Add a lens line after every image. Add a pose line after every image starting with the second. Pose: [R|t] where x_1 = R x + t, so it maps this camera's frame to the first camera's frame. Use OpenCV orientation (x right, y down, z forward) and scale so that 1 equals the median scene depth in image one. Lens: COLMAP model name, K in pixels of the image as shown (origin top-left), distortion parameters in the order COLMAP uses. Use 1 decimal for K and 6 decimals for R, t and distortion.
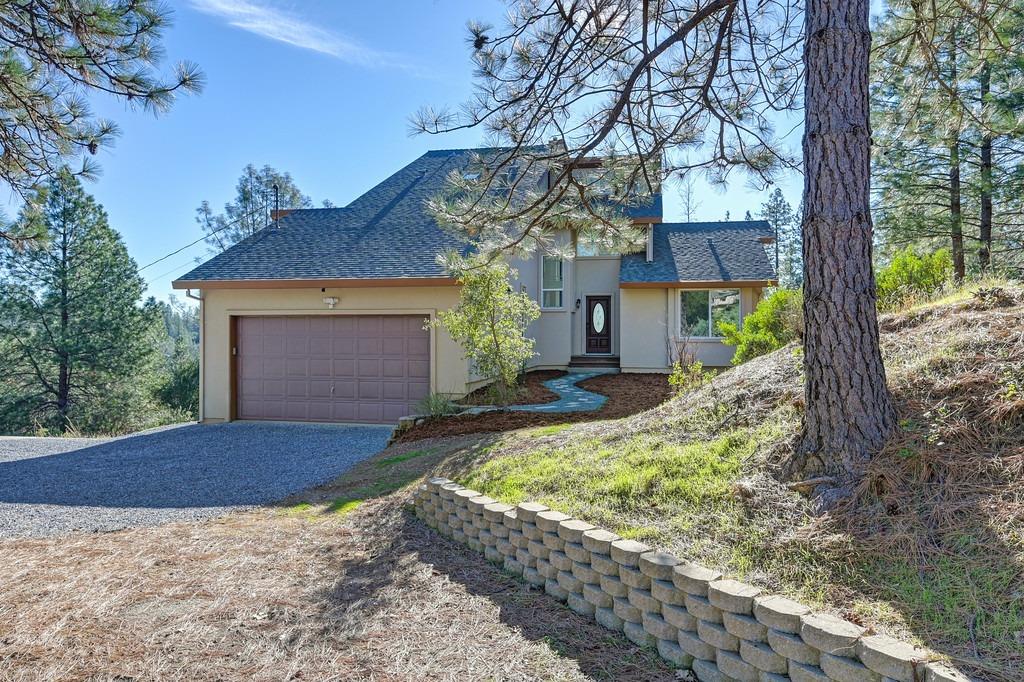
lens RADIAL K [[688.9, 0, 512.0], [0, 688.9, 341.0], [0, 0, 1]] dist [0.002029, 0.001927]
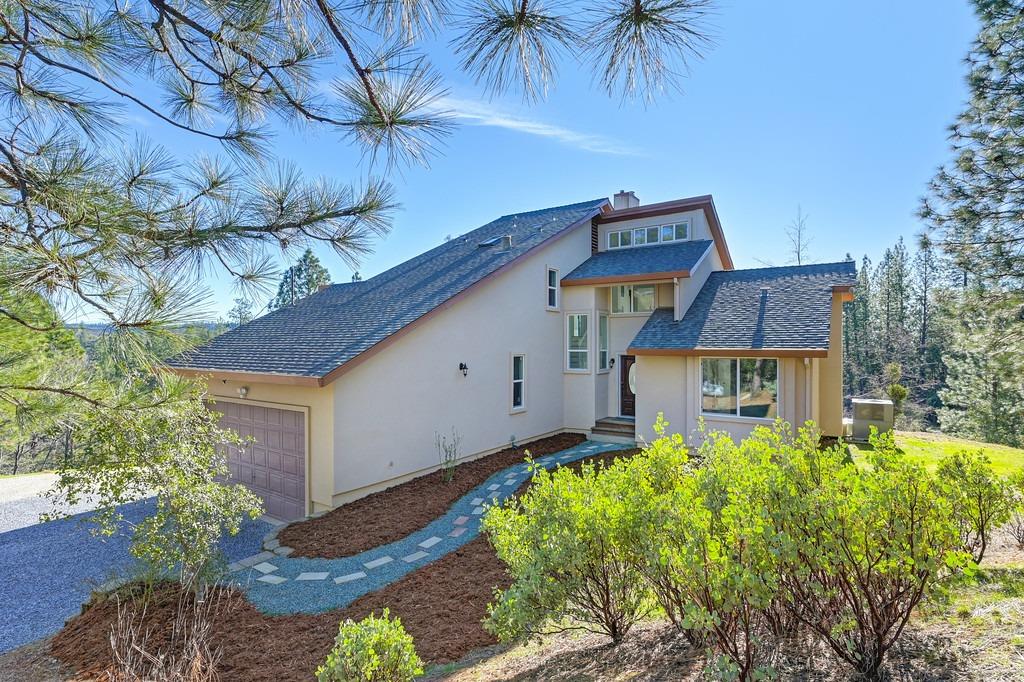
lens RADIAL K [[512.4, 0, 512.0], [0, 512.4, 341.0], [0, 0, 1]] dist [-0.000906, -0.000126]
pose [[0.933999, 0.002096, -0.357270, 2.010308], [-0.007821, 0.999863, -0.014580, -0.672115], [0.357190, 0.016412, 0.933887, 2.504506]]
